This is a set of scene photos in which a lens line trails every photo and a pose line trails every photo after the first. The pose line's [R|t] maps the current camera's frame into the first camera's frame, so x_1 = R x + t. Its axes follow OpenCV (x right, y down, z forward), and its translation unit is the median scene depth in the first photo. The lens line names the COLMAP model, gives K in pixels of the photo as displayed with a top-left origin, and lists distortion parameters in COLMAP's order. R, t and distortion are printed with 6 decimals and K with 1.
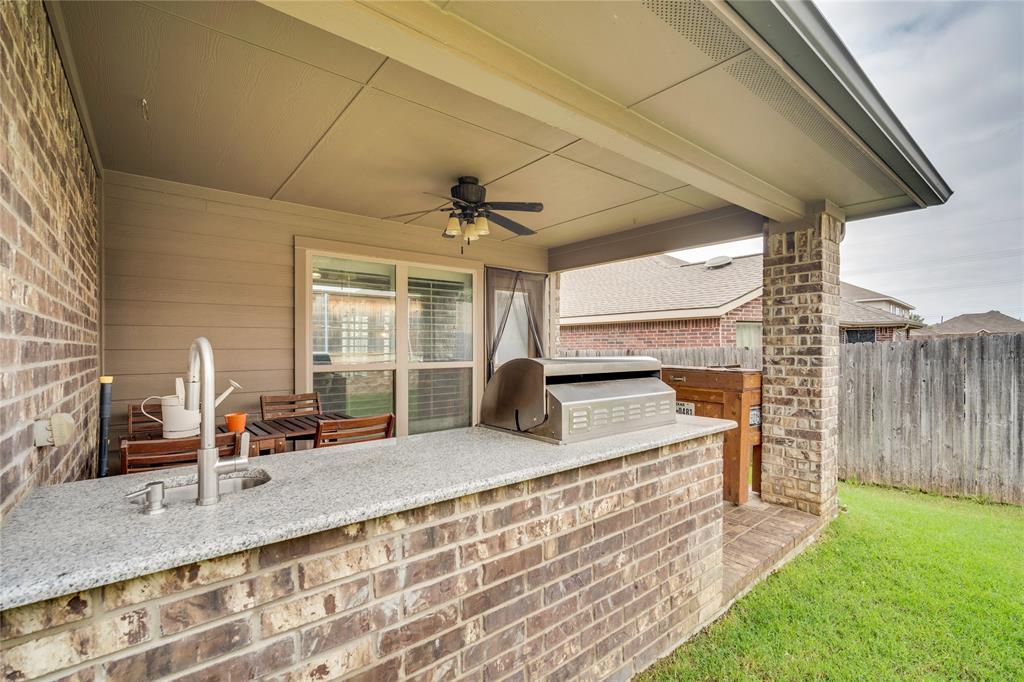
lens RADIAL K [[448.8, 0, 512.0], [0, 448.8, 341.0], [0, 0, 1]] dist [-0.004843, 0.000761]
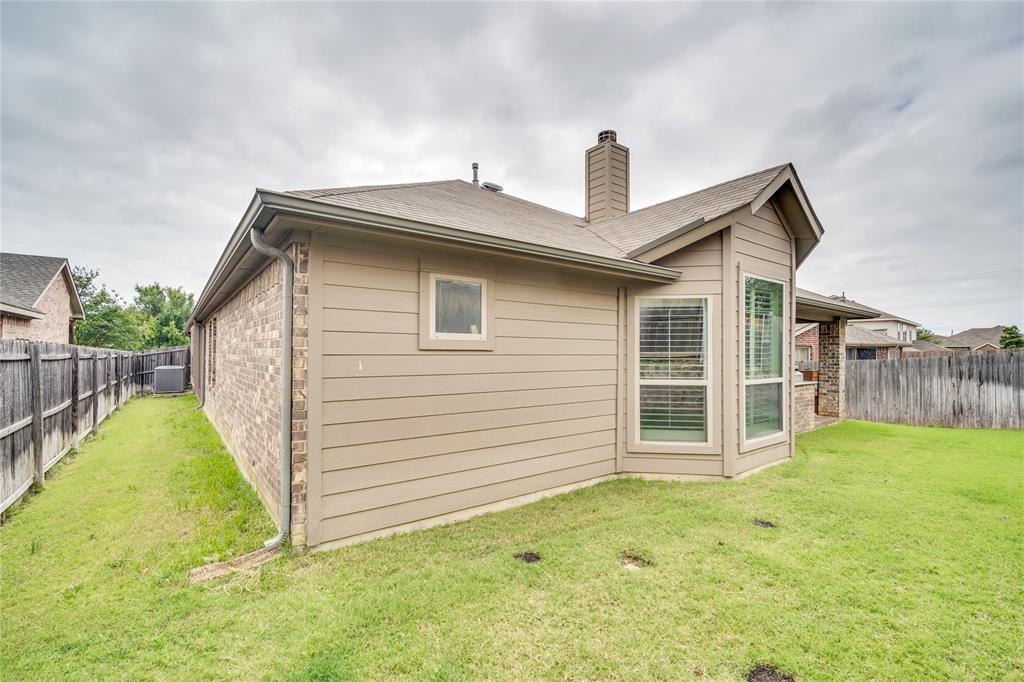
lens RADIAL K [[448.8, 0, 512.0], [0, 448.8, 341.0], [0, 0, 1]] dist [-0.004843, 0.000761]
pose [[0.999614, 0.006426, -0.027020, -1.028562], [-0.006860, 0.999848, -0.016019, -0.050142], [0.026913, 0.016198, 0.999507, -1.492512]]
